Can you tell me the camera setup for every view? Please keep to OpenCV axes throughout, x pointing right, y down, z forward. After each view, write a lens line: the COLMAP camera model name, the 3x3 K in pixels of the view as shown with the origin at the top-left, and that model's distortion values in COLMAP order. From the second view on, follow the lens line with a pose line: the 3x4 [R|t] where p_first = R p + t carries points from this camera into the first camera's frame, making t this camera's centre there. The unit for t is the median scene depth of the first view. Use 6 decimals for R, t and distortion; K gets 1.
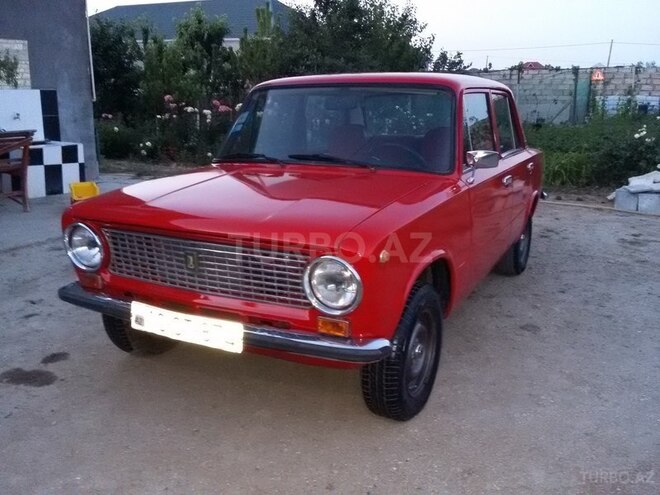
lens RADIAL K [[611.5, 0, 328.5], [0, 611.5, 249.0], [0, 0, 1]] dist [0.007364, 0.000000]
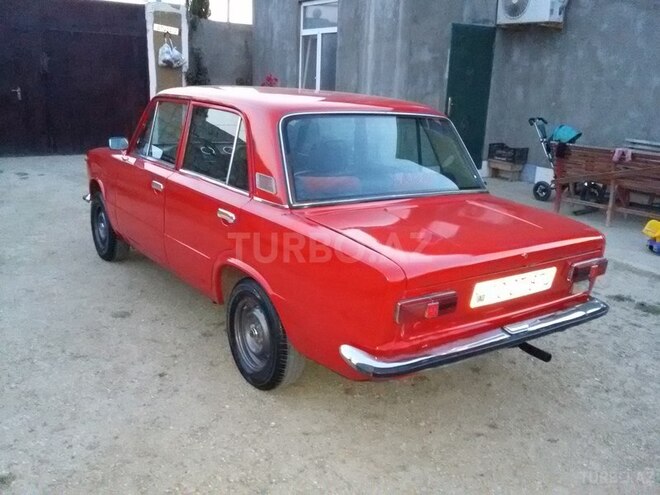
lens RADIAL K [[611.5, 0, 325.8], [0, 611.5, 243.3], [0, 0, 1]] dist [0.007364, 0.000000]
pose [[-0.454145, 0.199056, -0.868406, 1.273457], [-0.262208, 0.901688, 0.343810, -0.536958], [0.851469, 0.383842, -0.357304, 1.933382]]
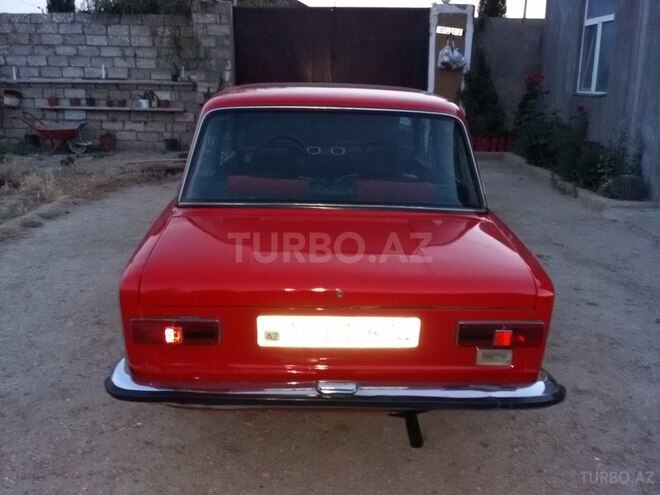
lens RADIAL K [[611.5, 0, 334.3], [0, 611.5, 245.9], [0, 0, 1]] dist [0.007364, 0.000000]
pose [[-0.877198, 0.106764, -0.468109, 0.711987], [-0.139171, 0.876567, 0.460719, -0.639128], [0.459517, 0.469288, -0.754064, 2.326993]]
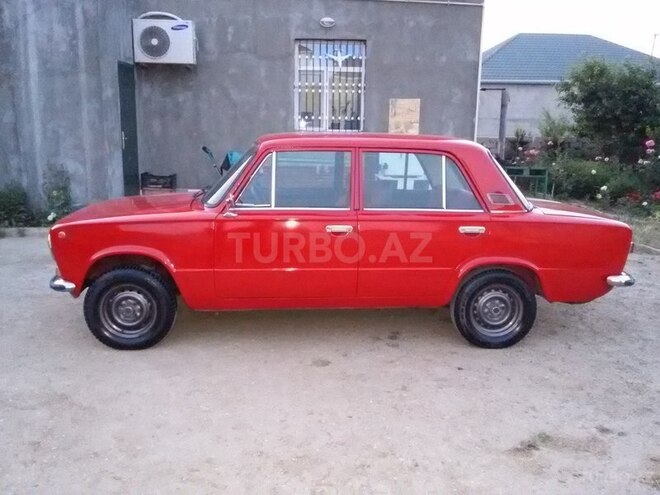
lens RADIAL K [[611.5, 0, 327.2], [0, 611.5, 248.8], [0, 0, 1]] dist [0.007364, 0.000000]
pose [[0.514072, 0.164930, -0.841741, 1.423249], [-0.216525, 0.974510, 0.058707, -0.158286], [0.829968, 0.152078, 0.536679, 0.458968]]
